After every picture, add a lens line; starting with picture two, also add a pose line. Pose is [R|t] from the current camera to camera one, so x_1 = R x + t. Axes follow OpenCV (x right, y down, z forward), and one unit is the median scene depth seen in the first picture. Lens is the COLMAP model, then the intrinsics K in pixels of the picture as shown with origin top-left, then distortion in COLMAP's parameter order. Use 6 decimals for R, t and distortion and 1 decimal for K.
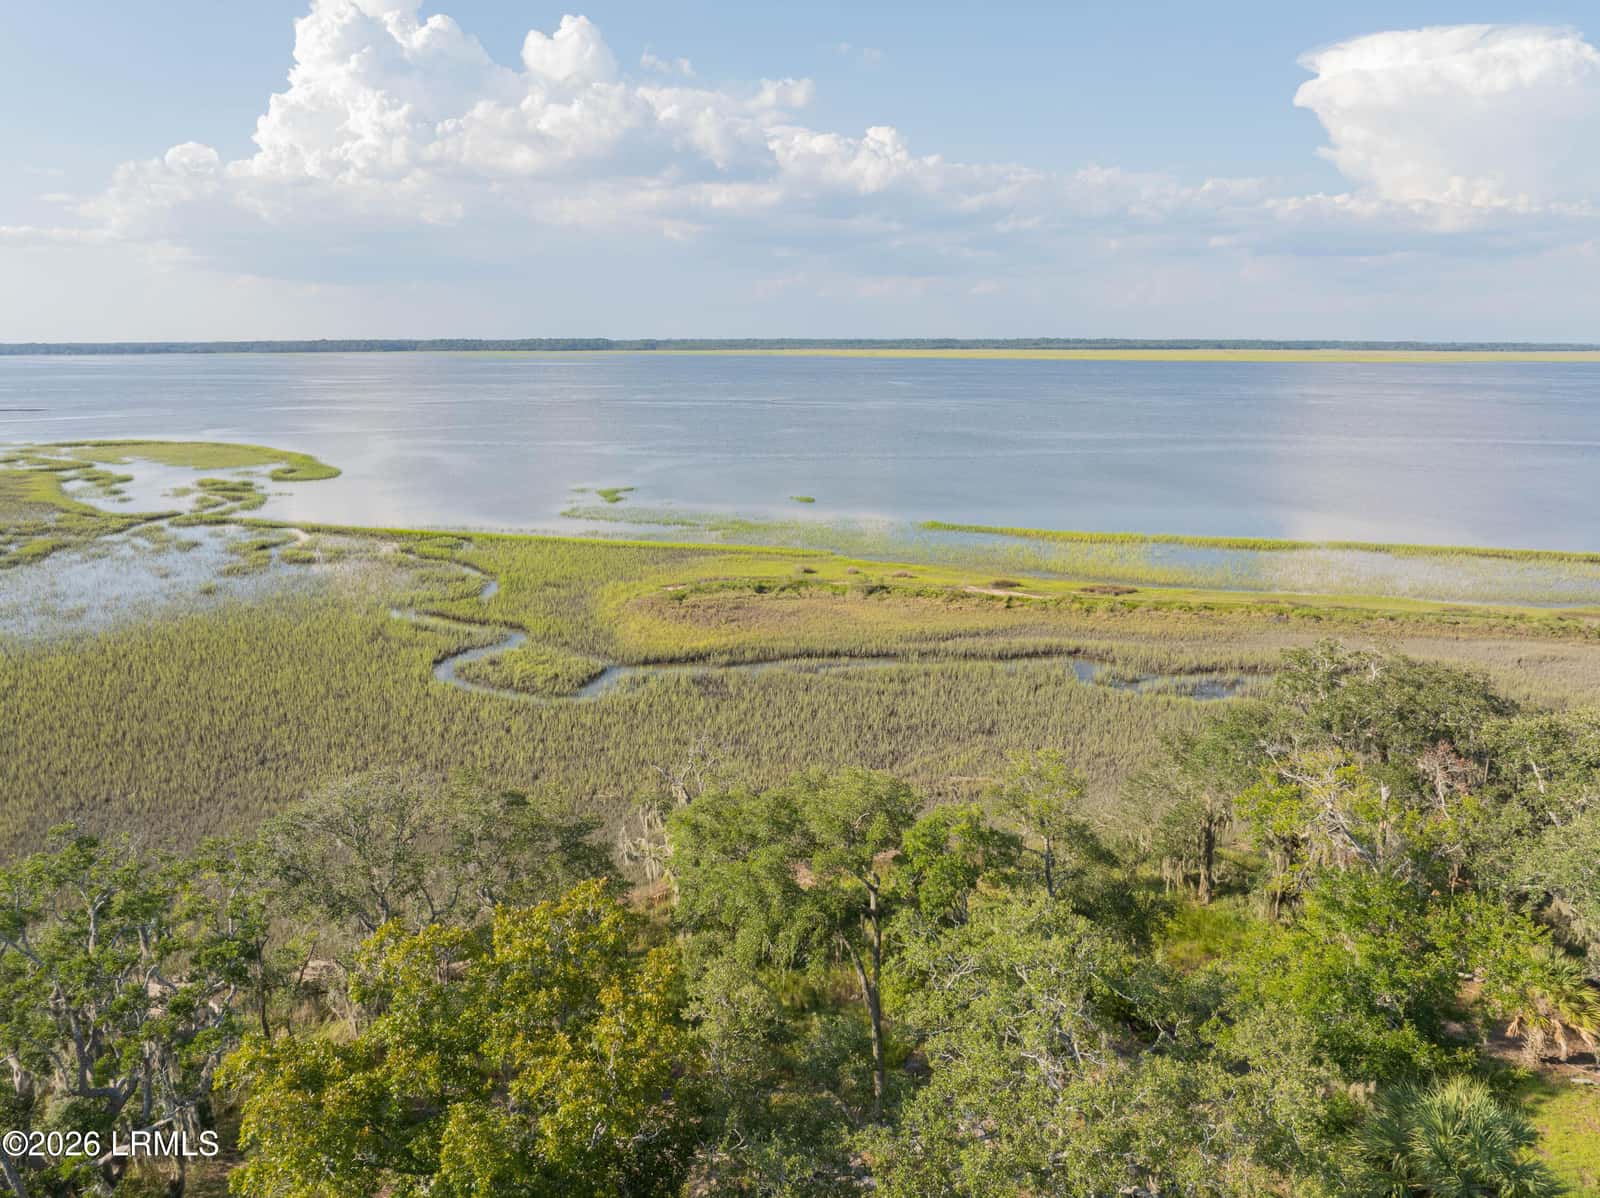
lens RADIAL K [[1120.3, 0, 805.3], [0, 1120.3, 606.1], [0, 0, 1]] dist [-0.042137, 0.008681]
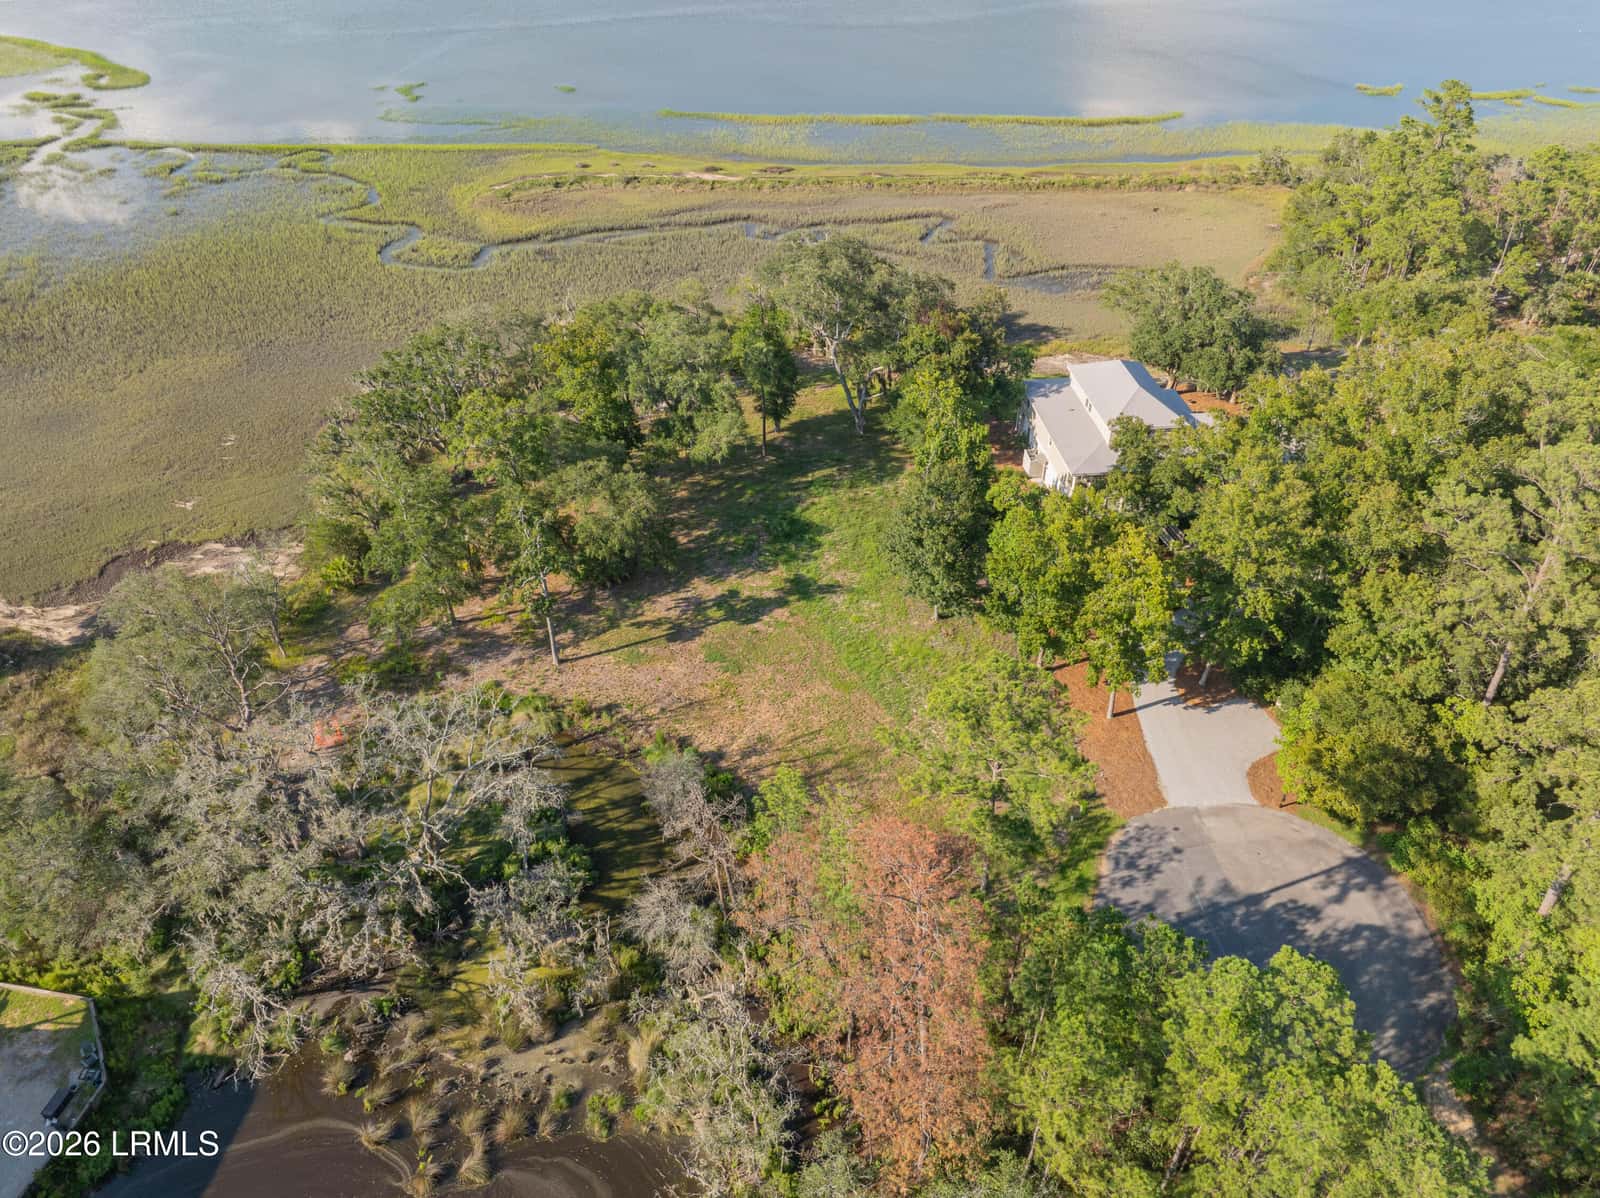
lens RADIAL K [[1120.3, 0, 807.6], [0, 1120.3, 603.0], [0, 0, 1]] dist [-0.042137, 0.008681]
pose [[0.977011, -0.129468, 0.169372, -0.016313], [0.050998, 0.913344, 0.403982, -0.040149], [-0.206998, -0.386057, 0.898950, -0.309232]]
